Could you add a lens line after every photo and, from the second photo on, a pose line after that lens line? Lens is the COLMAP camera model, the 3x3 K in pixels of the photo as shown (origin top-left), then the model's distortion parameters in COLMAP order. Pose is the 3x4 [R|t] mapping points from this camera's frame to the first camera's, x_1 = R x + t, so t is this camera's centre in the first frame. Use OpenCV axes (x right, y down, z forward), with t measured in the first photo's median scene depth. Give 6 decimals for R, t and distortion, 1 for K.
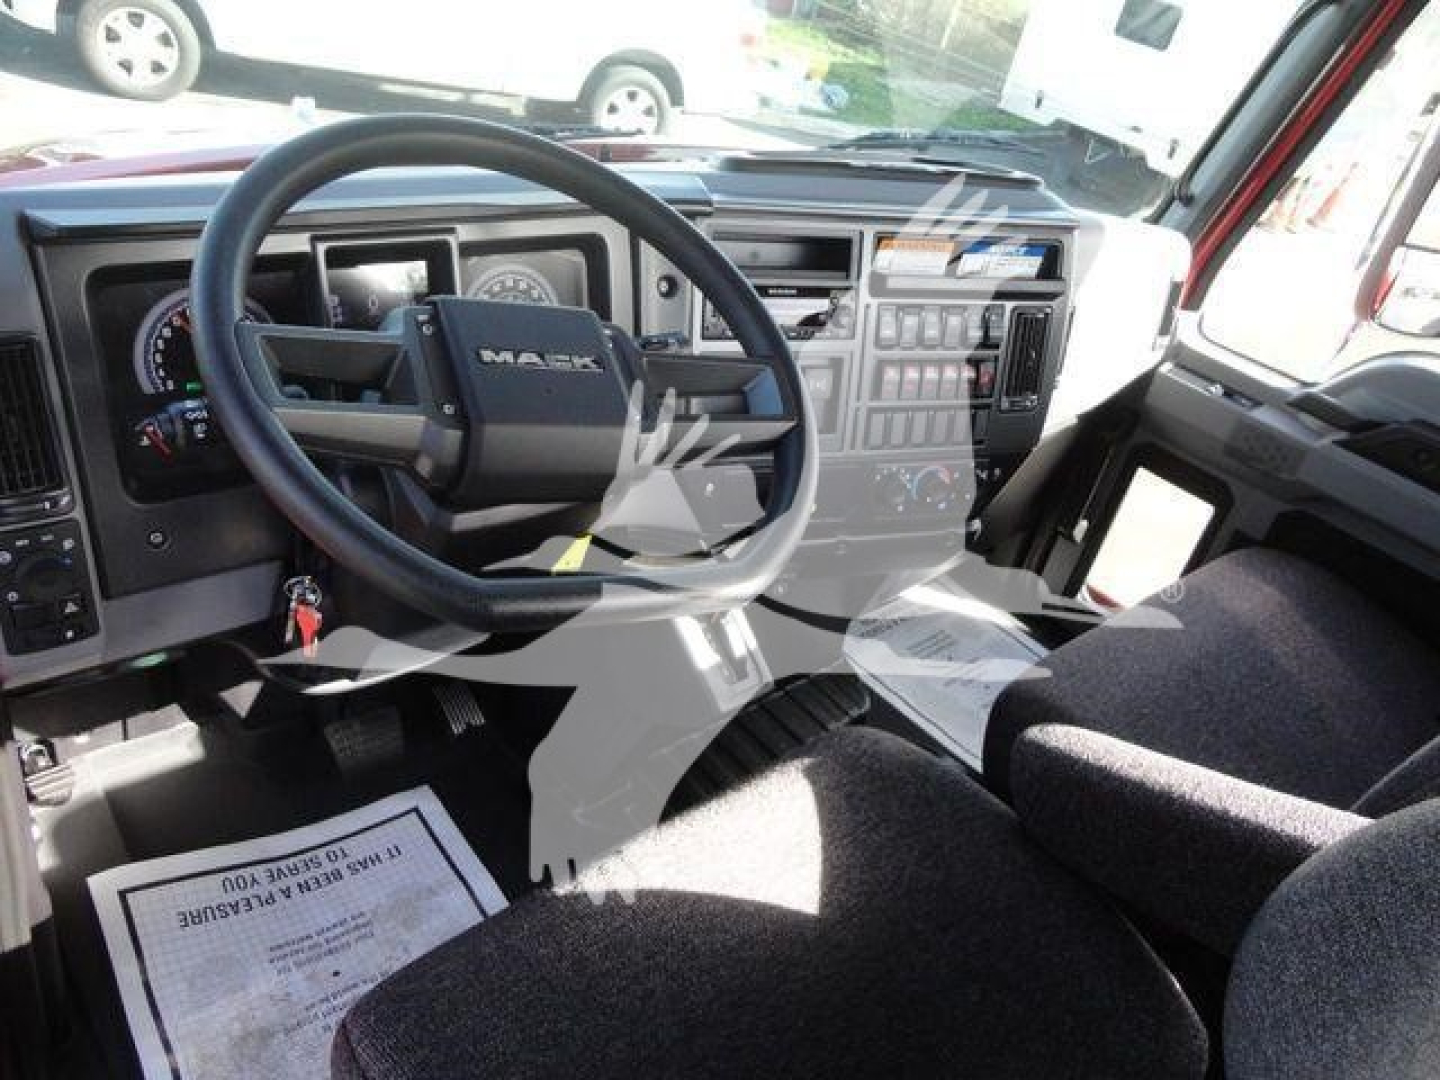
lens RADIAL K [[1029.3, 0, 714.8], [0, 1029.3, 536.9], [0, 0, 1]] dist [-0.010938, 0.013554]
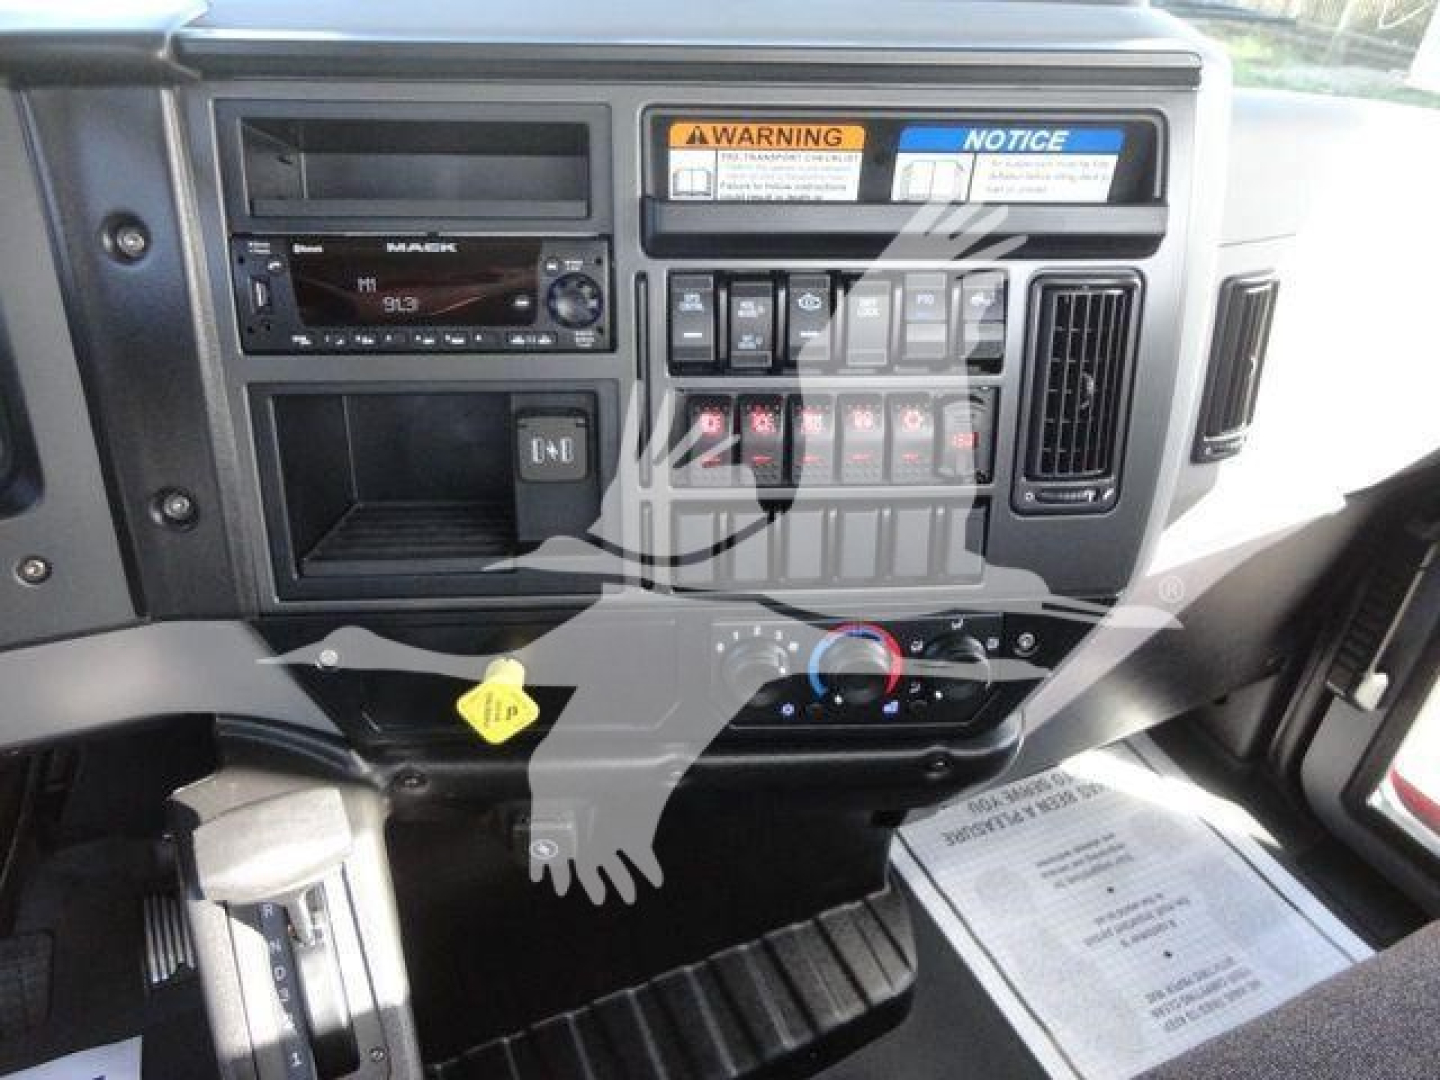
lens RADIAL K [[1029.3, 0, 729.8], [0, 1029.3, 543.2], [0, 0, 1]] dist [-0.010938, 0.013554]
pose [[0.949194, 0.040994, -0.312011, 0.308448], [-0.048932, 0.998646, -0.017651, -0.097488], [0.310865, 0.032021, 0.949914, 0.557533]]
